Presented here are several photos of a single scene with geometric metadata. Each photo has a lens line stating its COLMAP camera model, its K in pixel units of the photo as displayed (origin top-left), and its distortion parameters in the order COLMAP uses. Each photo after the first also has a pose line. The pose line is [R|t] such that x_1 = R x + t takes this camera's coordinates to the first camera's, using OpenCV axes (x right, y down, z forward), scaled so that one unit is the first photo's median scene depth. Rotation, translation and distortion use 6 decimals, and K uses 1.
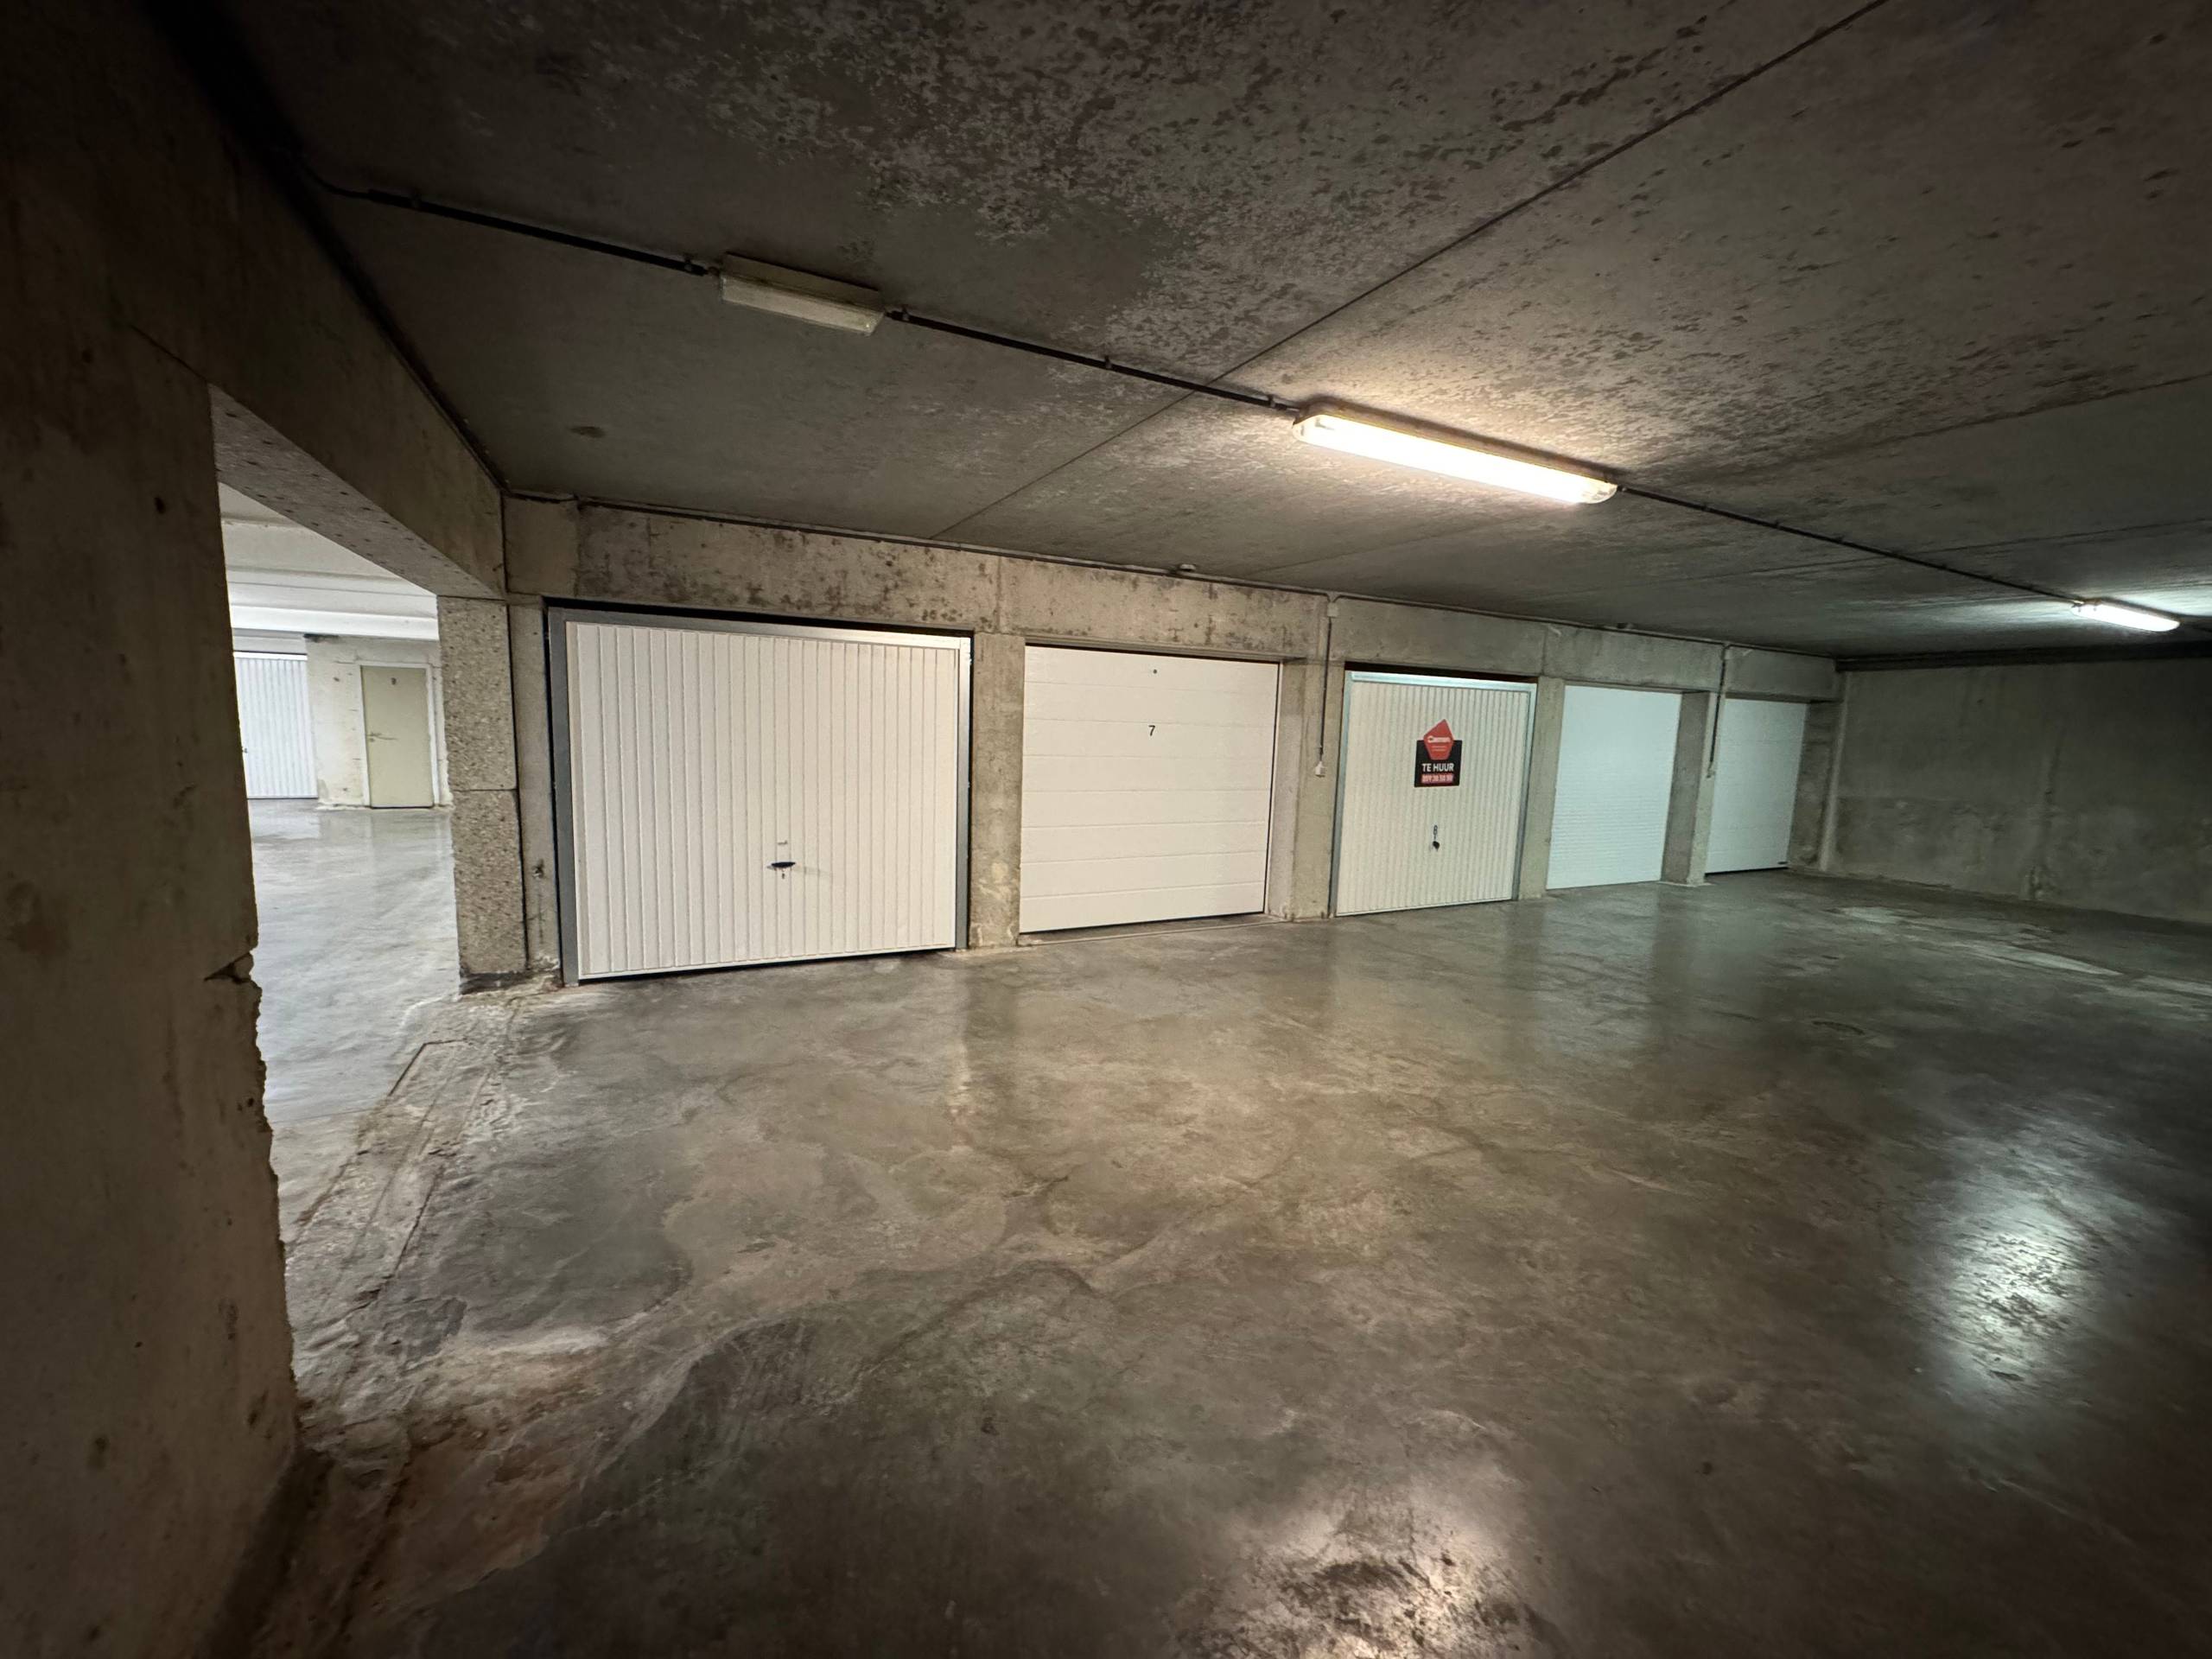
lens RADIAL K [[890.2, 0, 1107.1], [0, 890.2, 828.2], [0, 0, 1]] dist [-0.000046, -0.000044]
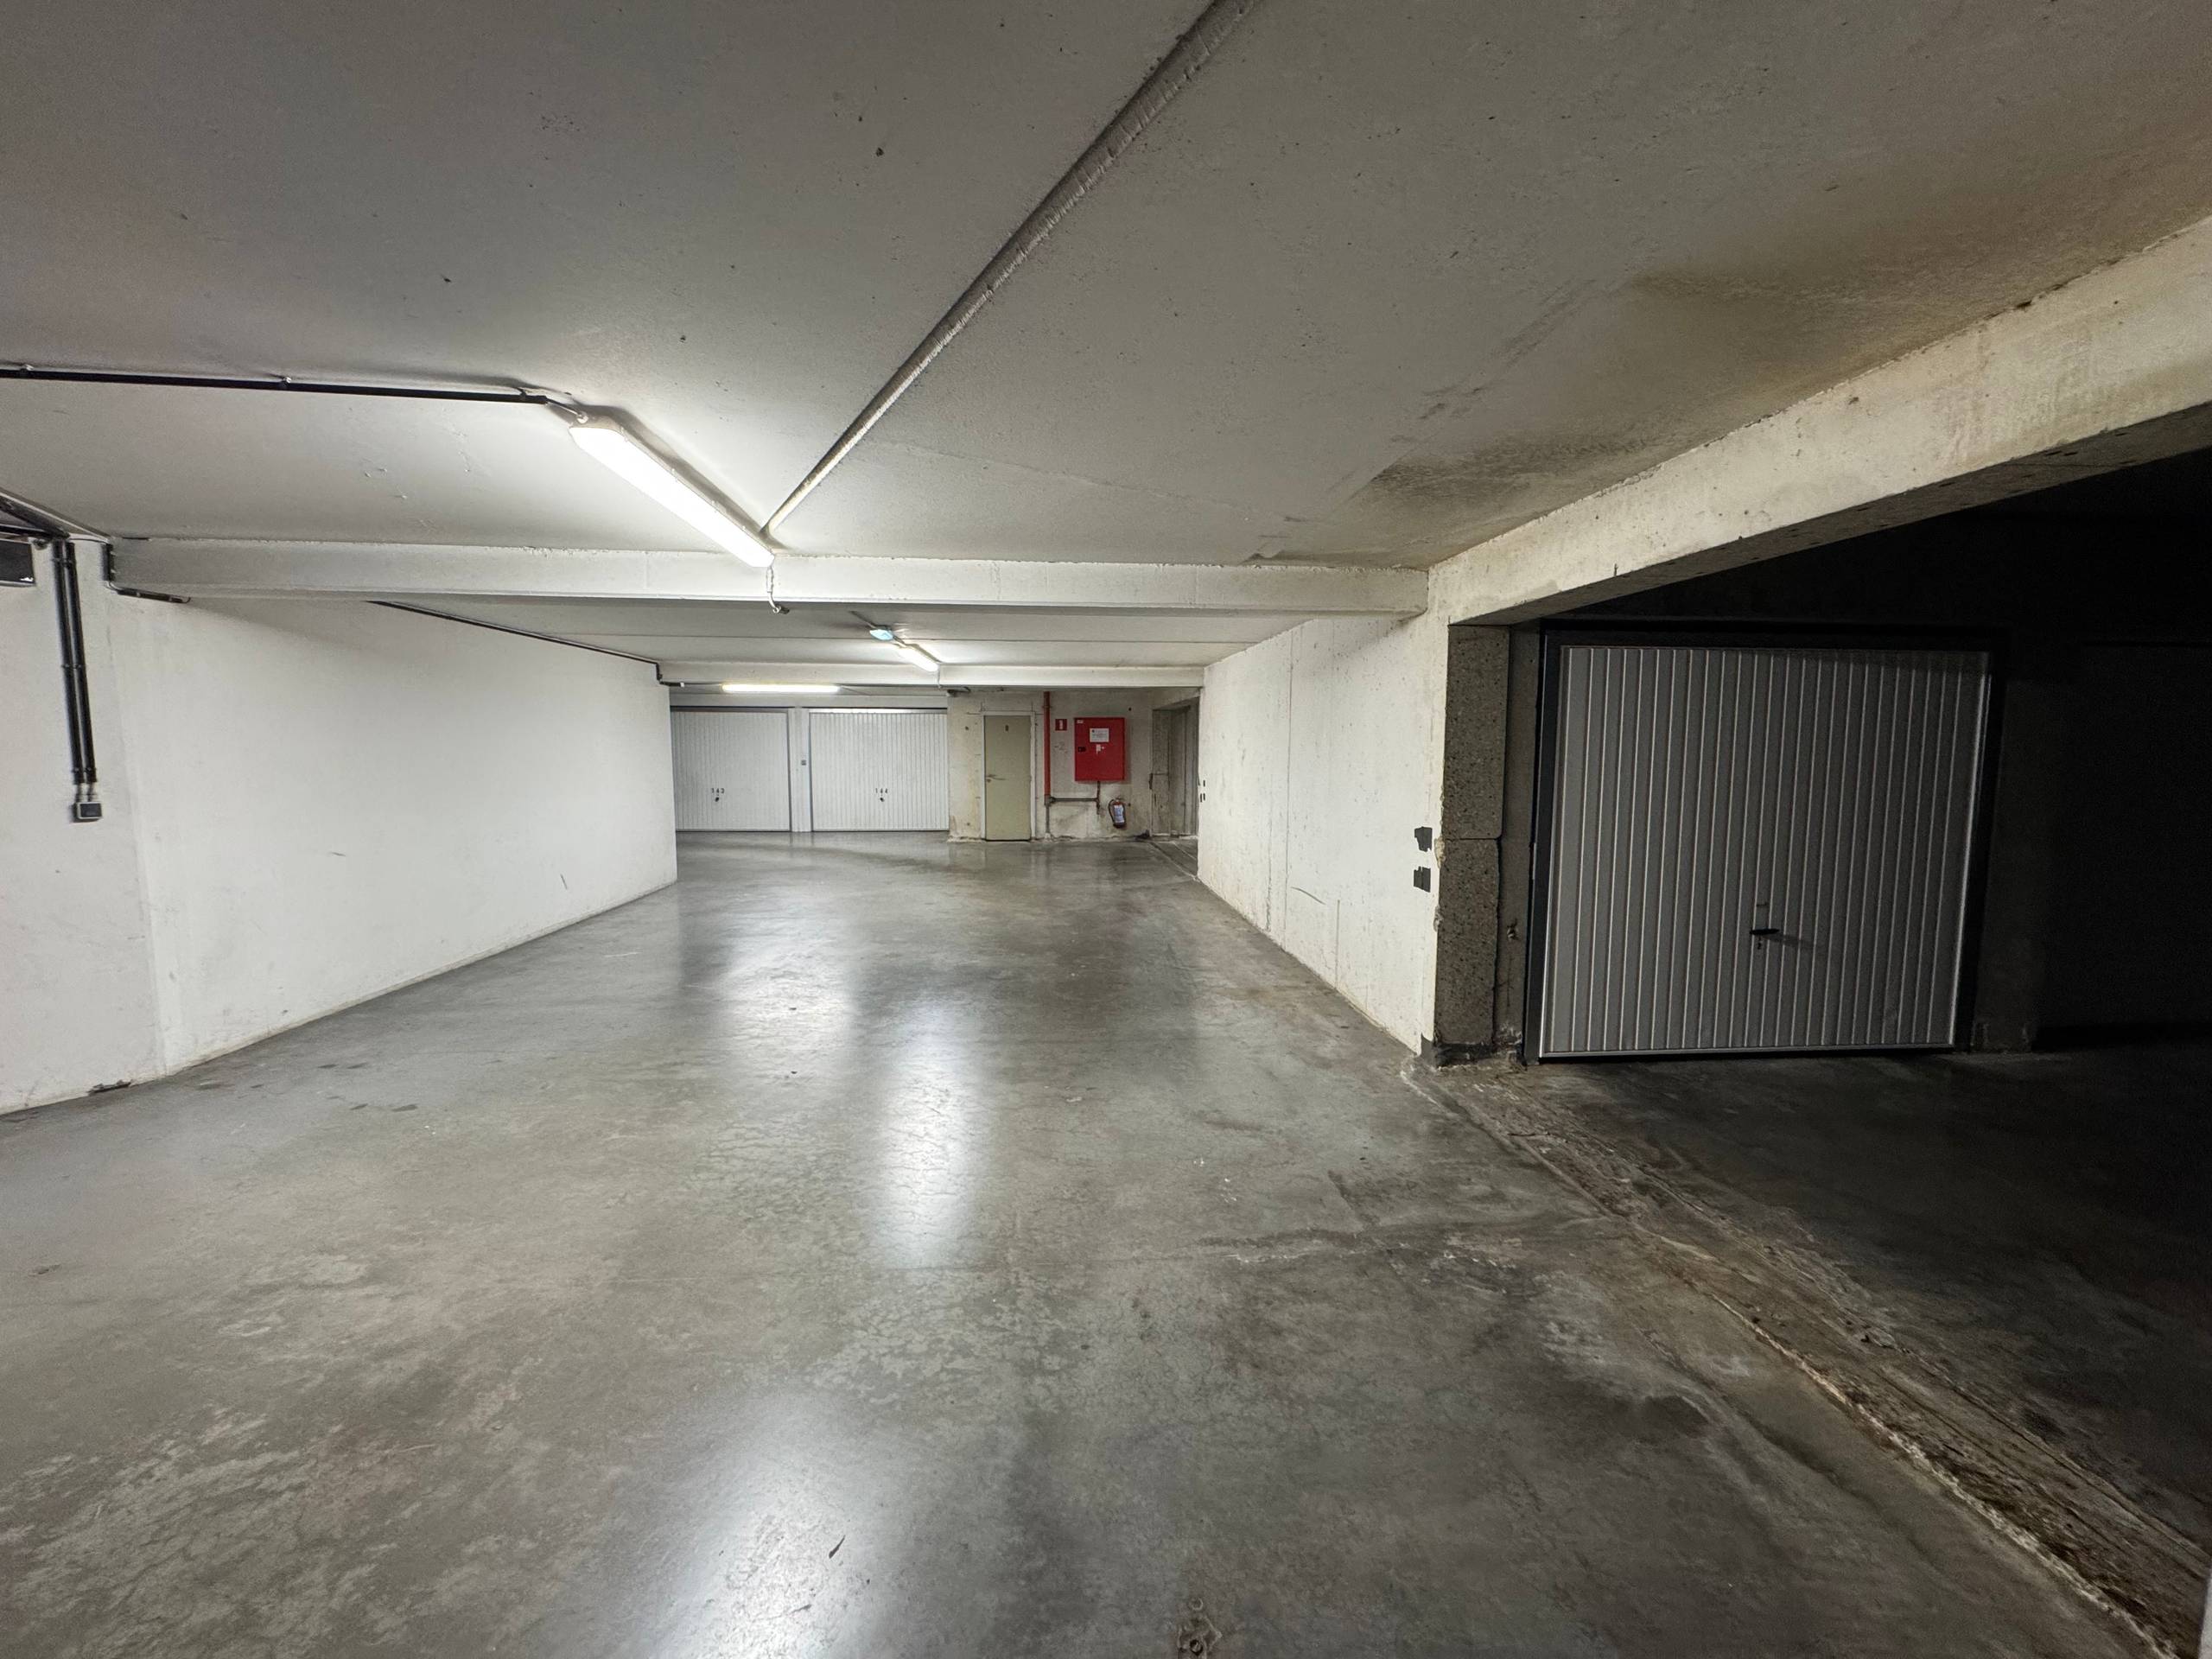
lens RADIAL K [[890.2, 0, 1104.2], [0, 890.2, 828.5], [0, 0, 1]] dist [-0.000046, -0.000044]
pose [[0.924989, 0.007172, -0.379926, -0.683720], [-0.019998, 0.999355, -0.029823, -0.018768], [0.379467, 0.035184, 0.924536, 0.032539]]
